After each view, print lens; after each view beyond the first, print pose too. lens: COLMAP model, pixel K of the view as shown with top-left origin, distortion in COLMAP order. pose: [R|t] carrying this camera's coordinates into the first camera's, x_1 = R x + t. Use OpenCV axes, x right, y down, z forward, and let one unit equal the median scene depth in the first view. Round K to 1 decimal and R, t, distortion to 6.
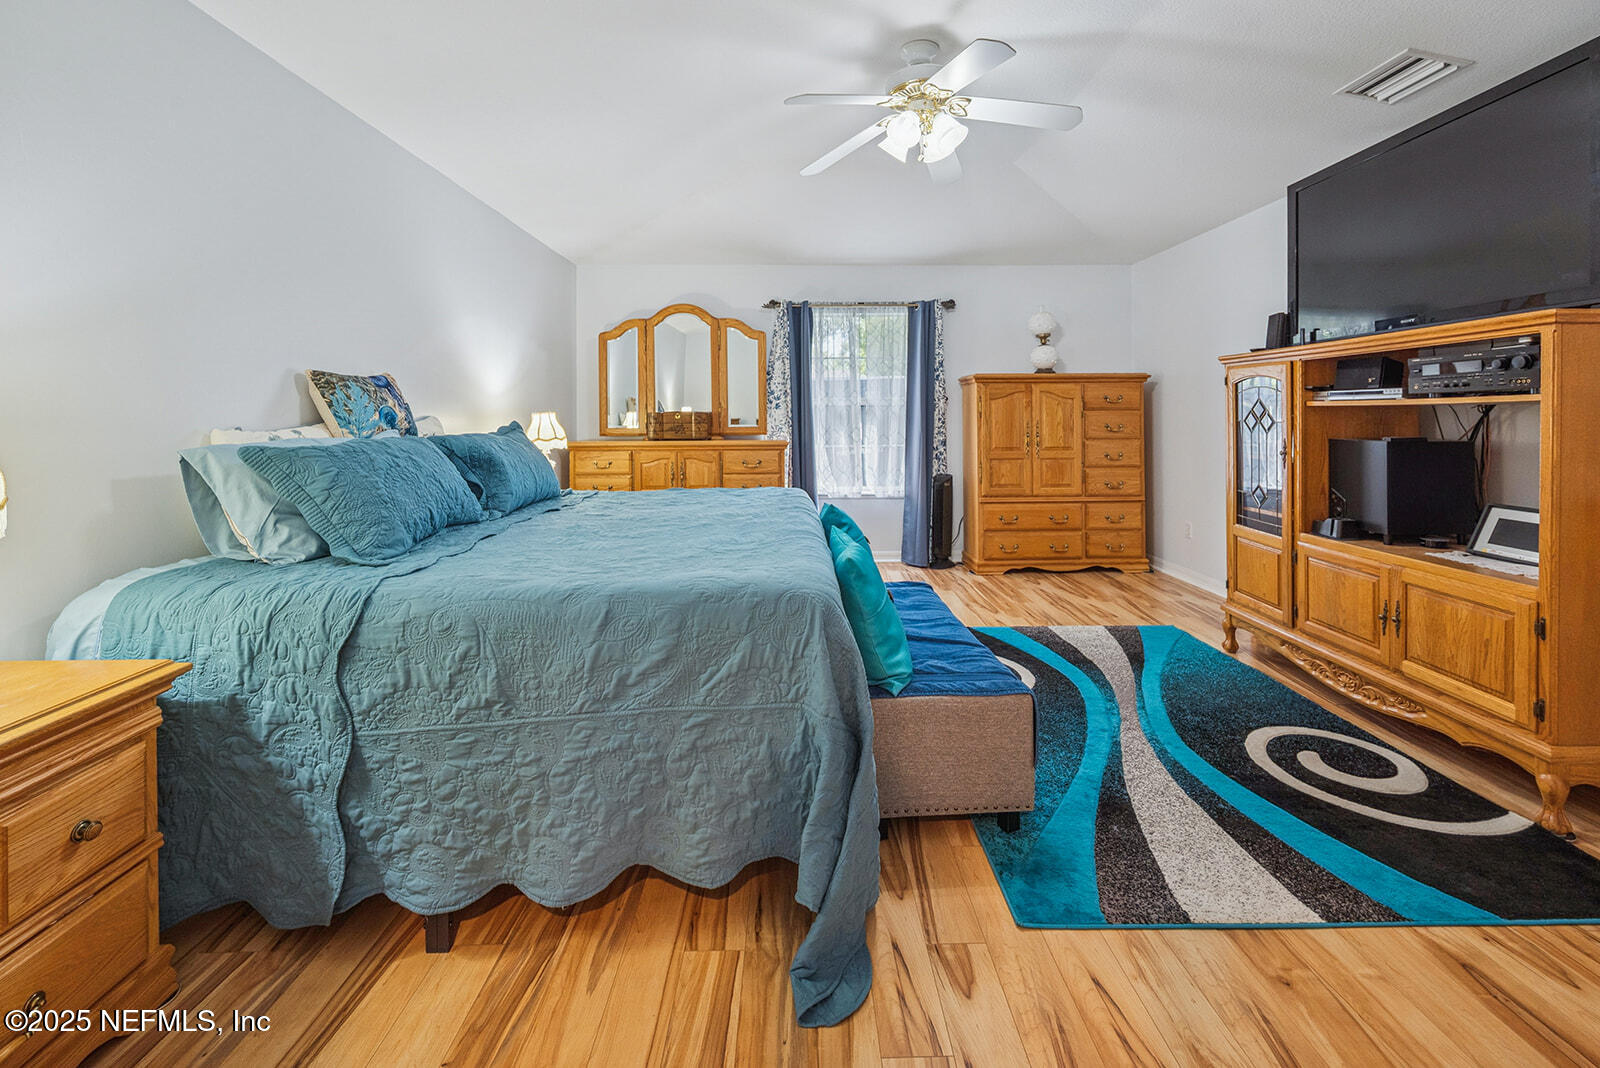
lens RADIAL K [[636.8, 0, 791.7], [0, 636.8, 415.1], [0, 0, 1]] dist [-0.002655, 0.000290]
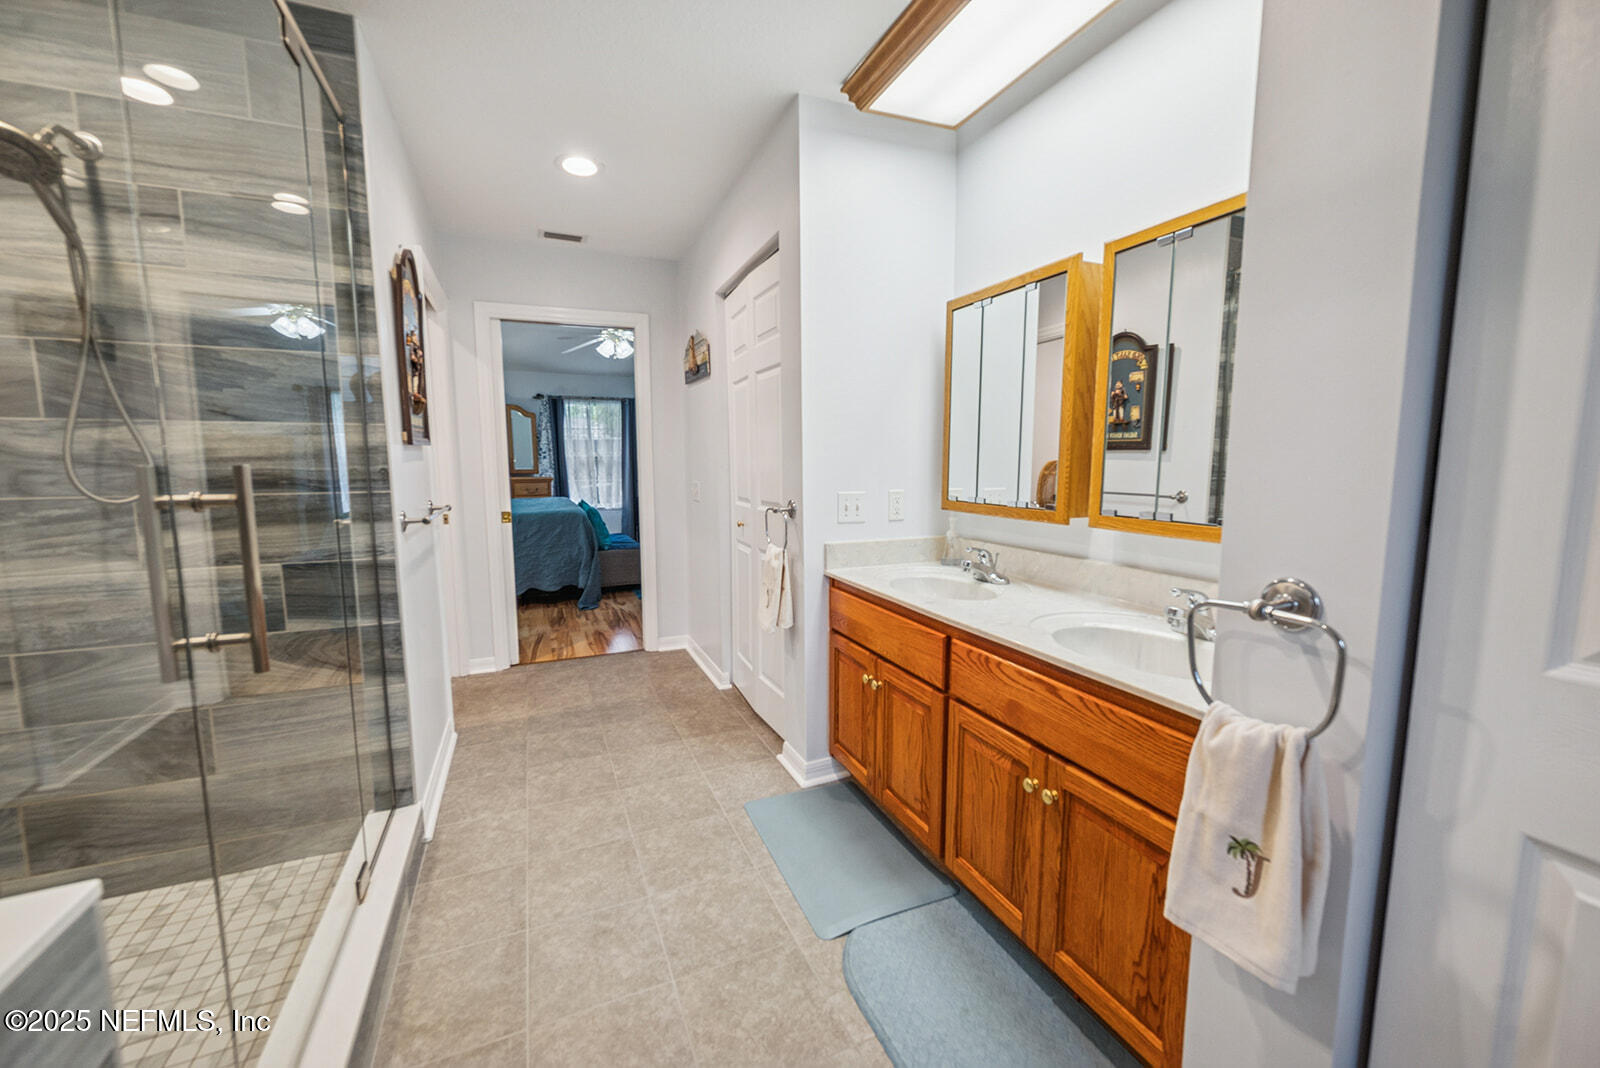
lens RADIAL K [[636.8, 0, 790.6], [0, 636.8, 533.4], [0, 0, 1]] dist [-0.002655, 0.000290]
pose [[0.922031, -0.041042, 0.384935, -0.080249], [-0.001973, 0.993853, 0.110692, -0.000925], [-0.387111, -0.102821, 0.916282, -0.855539]]
